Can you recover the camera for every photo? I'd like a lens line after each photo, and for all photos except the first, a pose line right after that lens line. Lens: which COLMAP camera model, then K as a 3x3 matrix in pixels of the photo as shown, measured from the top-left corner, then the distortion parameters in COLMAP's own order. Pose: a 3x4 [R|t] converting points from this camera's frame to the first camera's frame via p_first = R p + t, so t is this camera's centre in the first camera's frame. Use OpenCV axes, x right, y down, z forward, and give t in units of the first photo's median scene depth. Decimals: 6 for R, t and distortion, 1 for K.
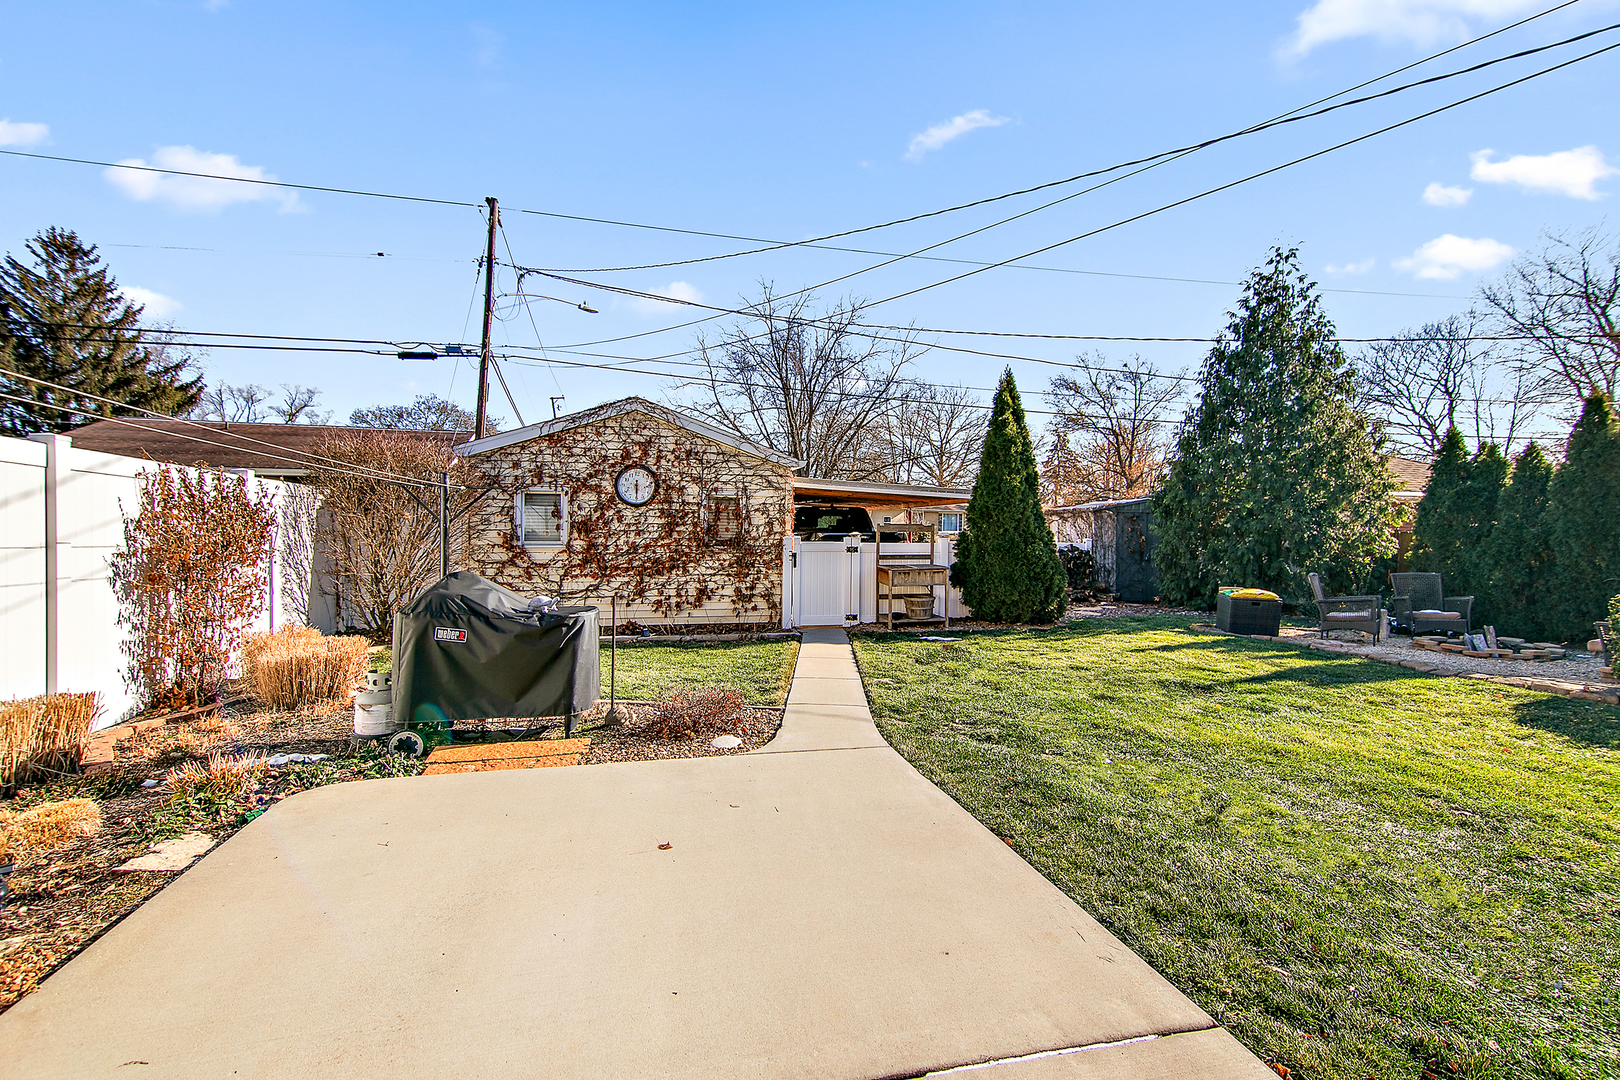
lens RADIAL K [[731.3, 0, 811.5], [0, 731.3, 531.5], [0, 0, 1]] dist [0.018683, -0.002699]
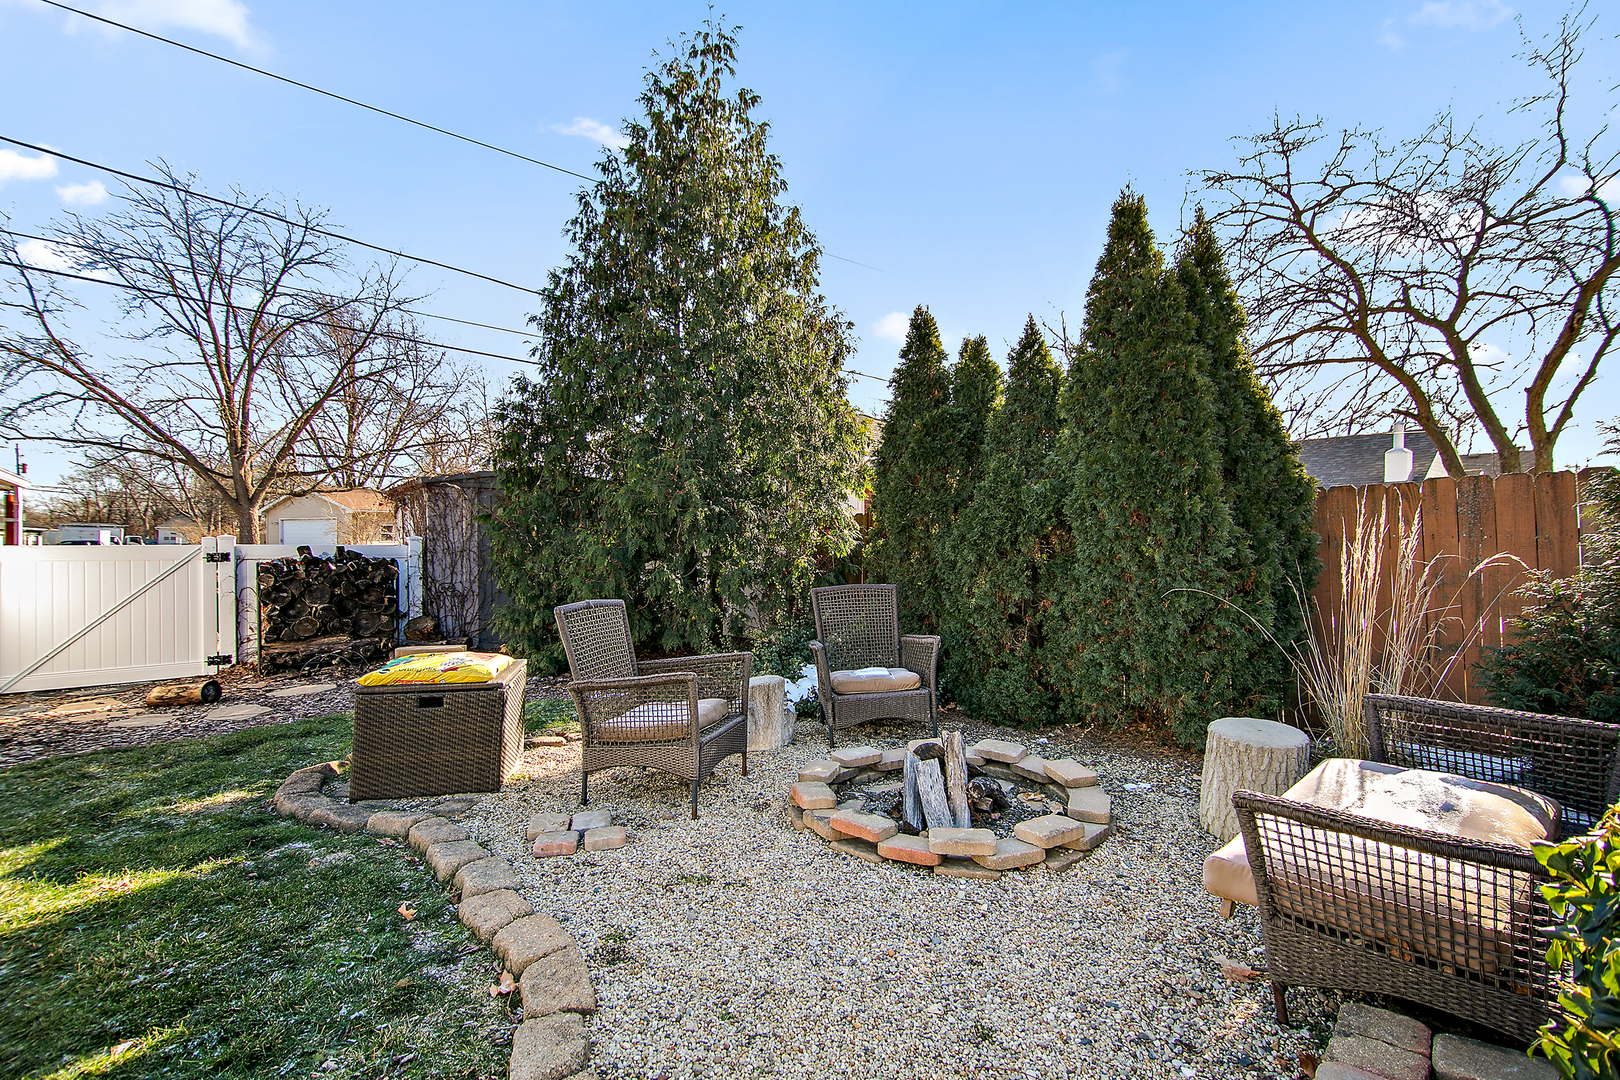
lens RADIAL K [[731.3, 0, 810.4], [0, 731.3, 538.8], [0, 0, 1]] dist [0.018683, -0.002699]
pose [[0.888327, -0.010775, 0.459086, 0.609749], [0.015547, 0.999857, -0.006615, 0.030424], [-0.458949, 0.013014, 0.888367, 0.631924]]
